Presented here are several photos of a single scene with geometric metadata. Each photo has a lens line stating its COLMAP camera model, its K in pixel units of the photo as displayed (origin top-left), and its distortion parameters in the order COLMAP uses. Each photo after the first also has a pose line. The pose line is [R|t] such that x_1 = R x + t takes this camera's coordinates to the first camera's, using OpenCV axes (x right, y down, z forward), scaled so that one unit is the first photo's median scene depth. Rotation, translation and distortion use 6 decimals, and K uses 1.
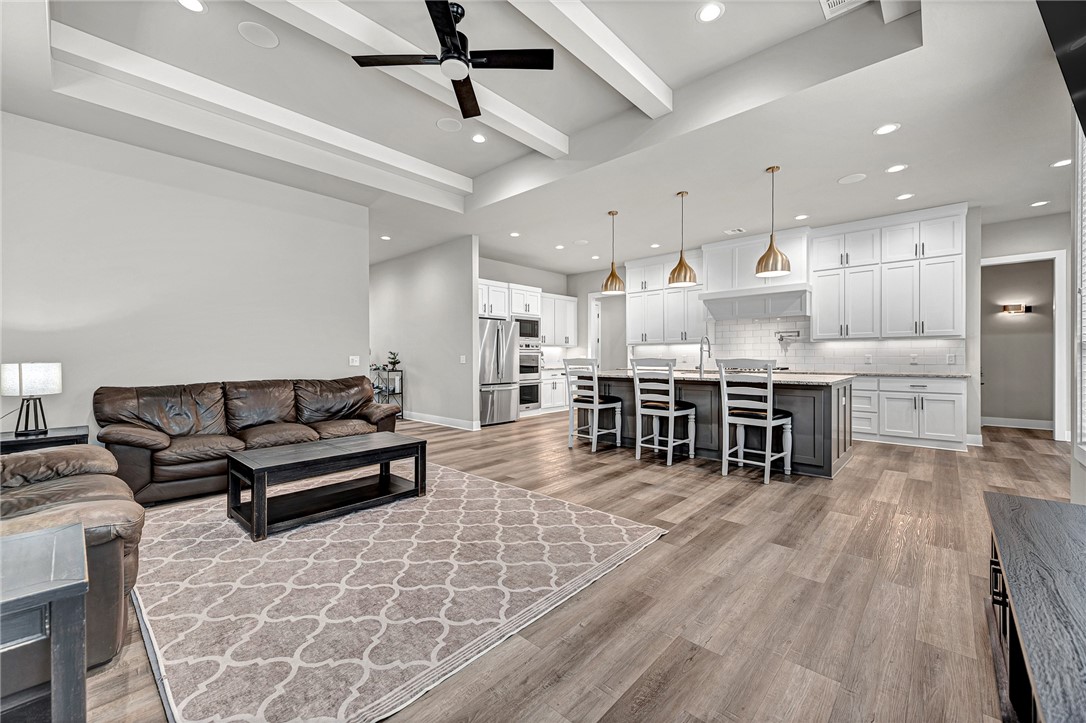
lens RADIAL K [[434.0, 0, 543.0], [0, 434.0, 361.5], [0, 0, 1]] dist [0.003804, -0.000195]
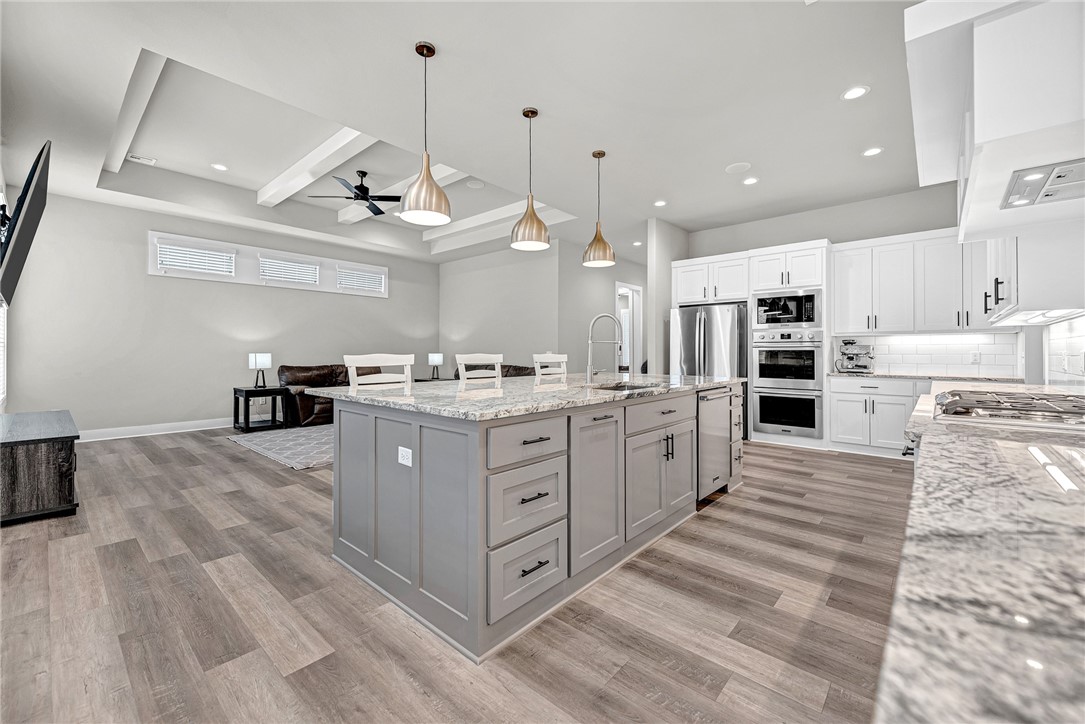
lens RADIAL K [[440.2, 0, 539.1], [0, 440.2, 350.7], [0, 0, 1]] dist [0.002957, 0.000106]
pose [[0.014459, -0.002081, -0.999893, 0.827299], [-0.015965, 0.999870, -0.002312, -0.009466], [0.999768, 0.015997, 0.014423, 0.826388]]
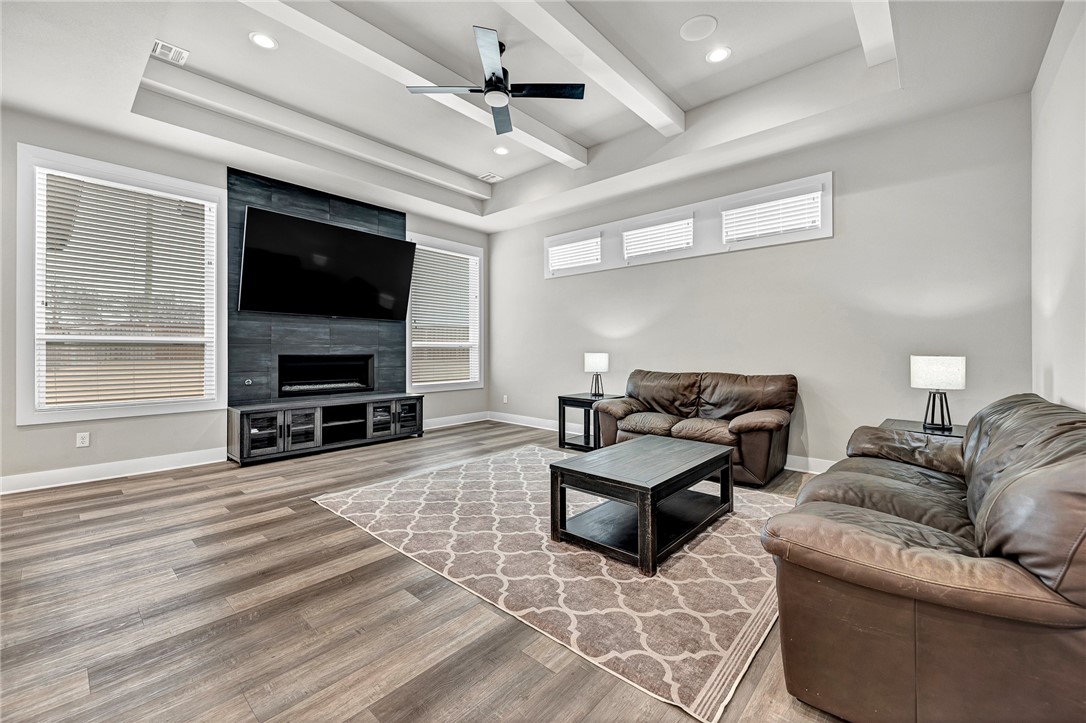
lens RADIAL K [[438.8, 0, 537.7], [0, 438.8, 342.7], [0, 0, 1]] dist [0.010752, -0.000115]
pose [[-0.999993, 0.000639, -0.003602, -0.143121], [0.000658, 0.999986, -0.005307, -0.010429], [0.003599, -0.005309, -0.999979, 1.008490]]
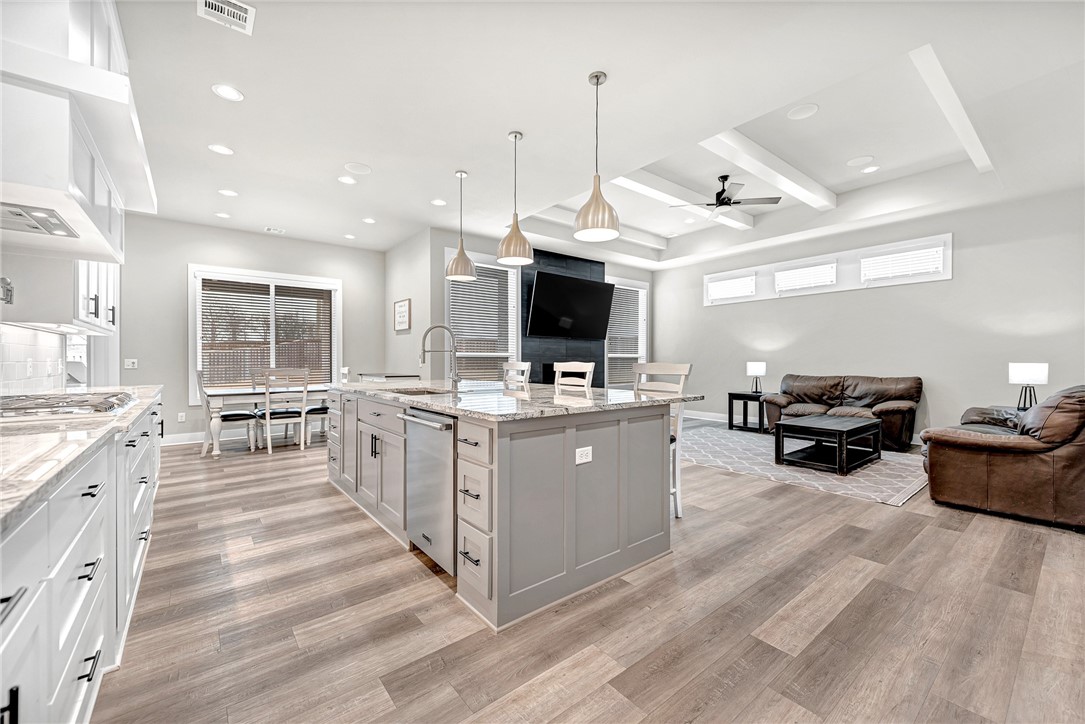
lens RADIAL K [[433.6, 0, 542.5], [0, 433.6, 362.0], [0, 0, 1]] dist [0.003804, -0.000195]
pose [[-0.988013, 0.002623, 0.154346, 0.134397], [0.005008, 0.999874, 0.015065, -0.015367], [-0.154287, 0.015658, -0.987902, 1.406424]]
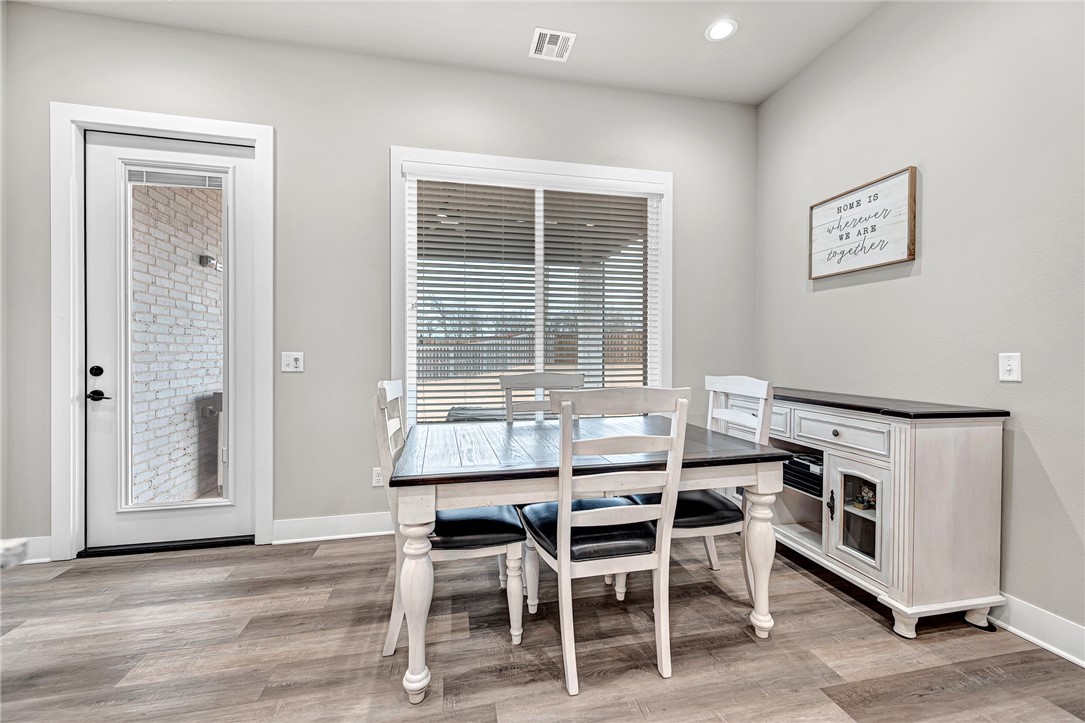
lens RADIAL K [[436.0, 0, 542.2], [0, 436.0, 357.0], [0, 0, 1]] dist [0.003680, -0.000076]
pose [[-0.817176, -0.003490, 0.576378, 0.680018], [0.006980, 0.999848, 0.015950, -0.011914], [-0.576347, 0.017057, -0.817027, 0.843167]]
